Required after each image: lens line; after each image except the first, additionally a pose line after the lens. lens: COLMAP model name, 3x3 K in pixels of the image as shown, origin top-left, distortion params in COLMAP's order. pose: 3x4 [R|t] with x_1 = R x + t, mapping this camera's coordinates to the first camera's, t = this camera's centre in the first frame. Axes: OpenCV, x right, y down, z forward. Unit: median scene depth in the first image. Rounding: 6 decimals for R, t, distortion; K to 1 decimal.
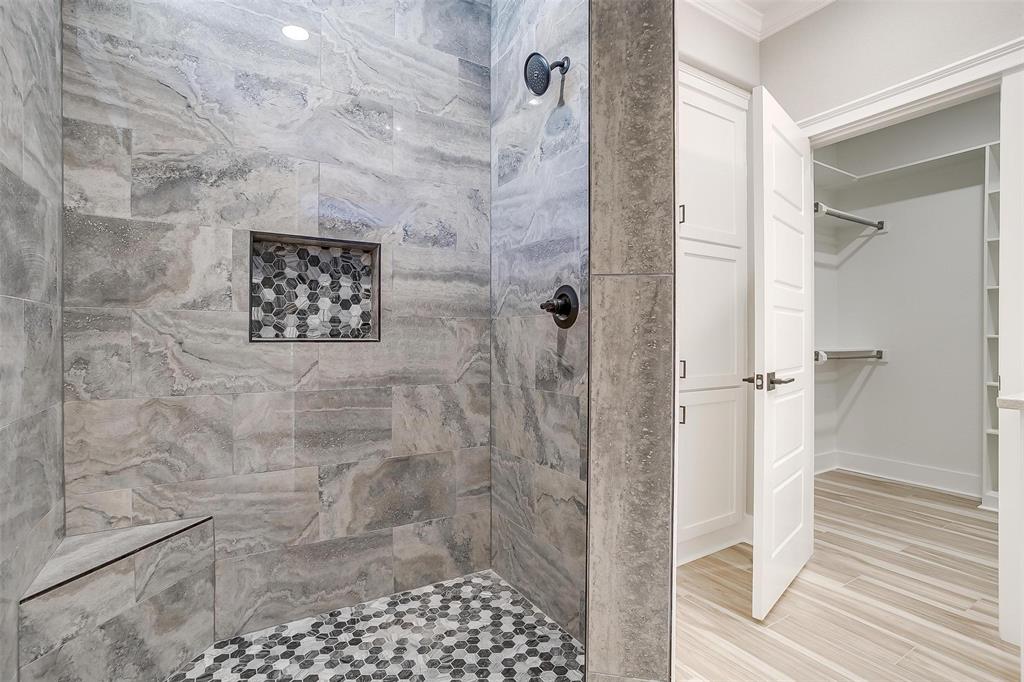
lens RADIAL K [[499.5, 0, 504.5], [0, 499.5, 338.0], [0, 0, 1]] dist [-0.050047, 0.018566]
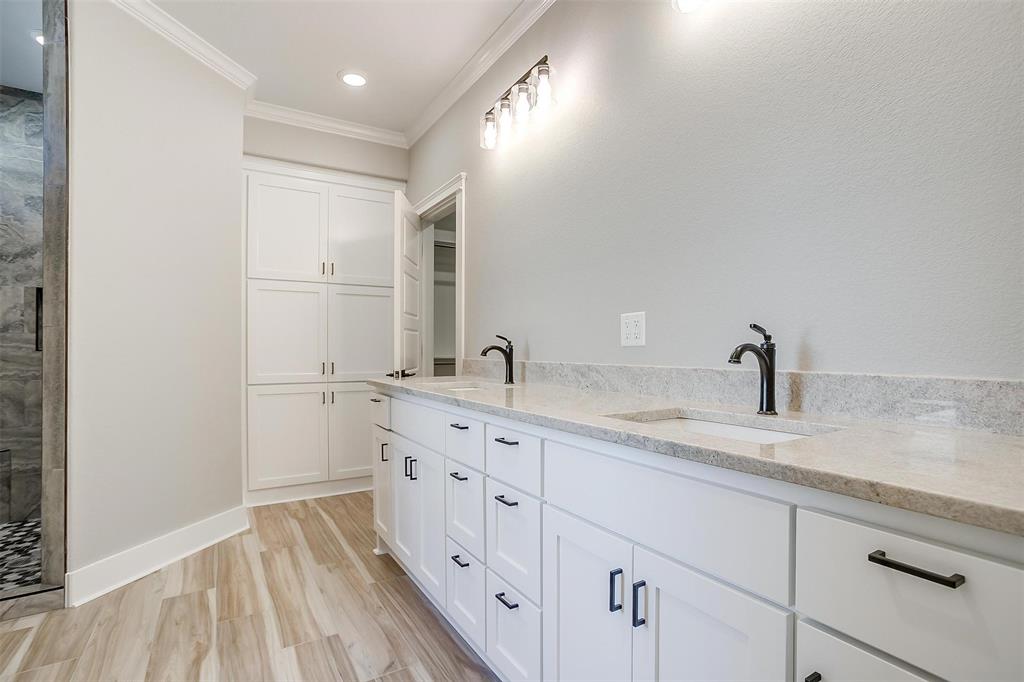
lens RADIAL K [[499.5, 0, 510.8], [0, 499.5, 344.8], [0, 0, 1]] dist [-0.050047, 0.018566]
pose [[0.999976, -0.002647, 0.006430, 1.183333], [0.002668, 0.999991, -0.003259, -0.002939], [-0.006422, 0.003276, 0.999974, -0.744572]]
